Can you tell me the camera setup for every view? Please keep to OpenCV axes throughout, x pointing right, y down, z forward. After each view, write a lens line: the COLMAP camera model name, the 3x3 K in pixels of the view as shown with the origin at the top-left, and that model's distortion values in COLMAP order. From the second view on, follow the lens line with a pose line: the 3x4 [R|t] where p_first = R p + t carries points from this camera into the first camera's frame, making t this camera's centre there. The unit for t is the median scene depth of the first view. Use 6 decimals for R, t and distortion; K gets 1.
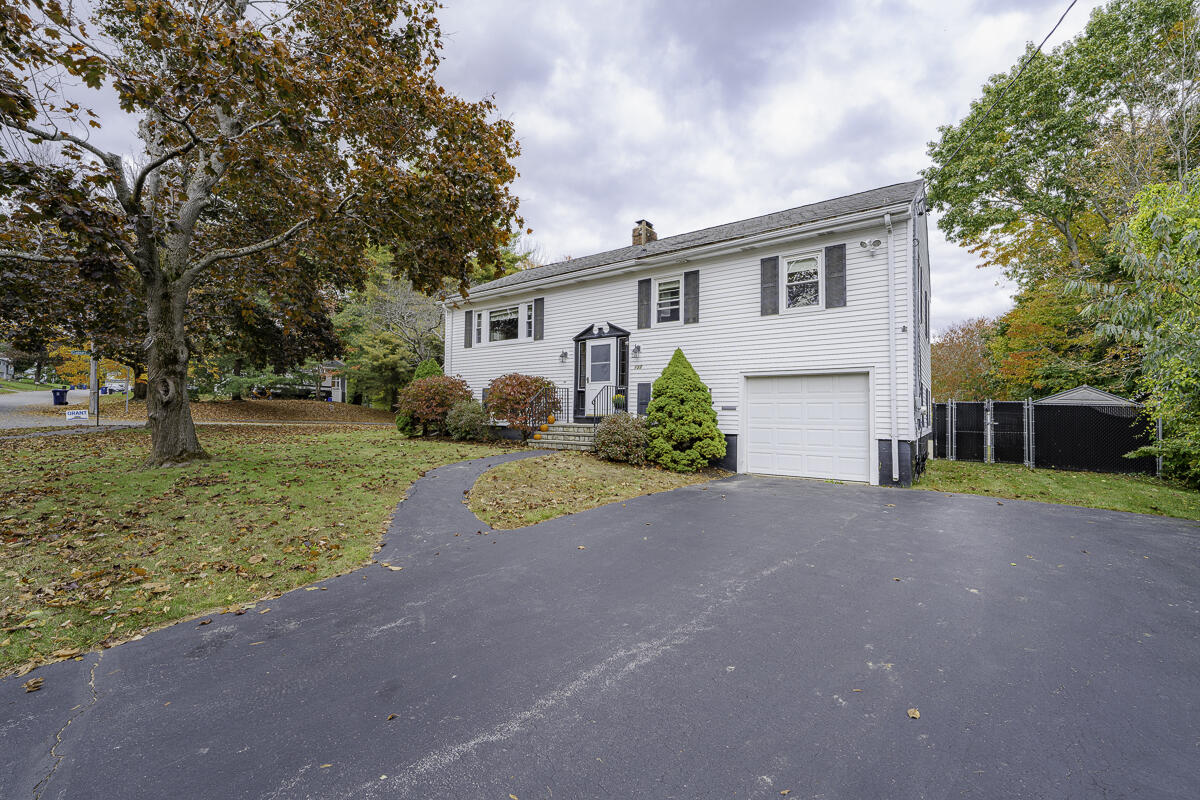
lens RADIAL K [[517.7, 0, 606.9], [0, 517.7, 395.9], [0, 0, 1]] dist [-0.000743, -0.000360]
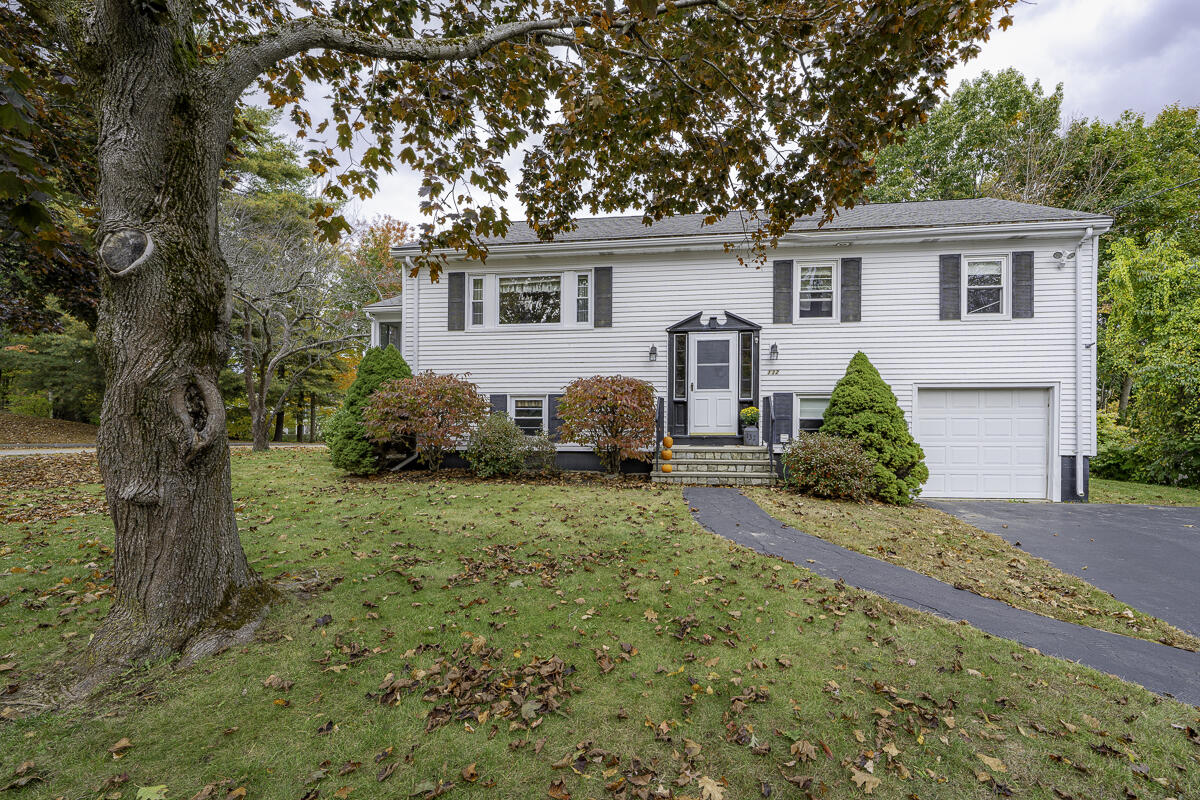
lens RADIAL K [[517.7, 0, 594.5], [0, 517.7, 406.8], [0, 0, 1]] dist [-0.000743, -0.000360]
pose [[0.866603, -0.010372, 0.498891, -0.570560], [-0.008284, 0.999347, 0.035168, -0.028292], [-0.498930, -0.034610, 0.865951, 0.454433]]
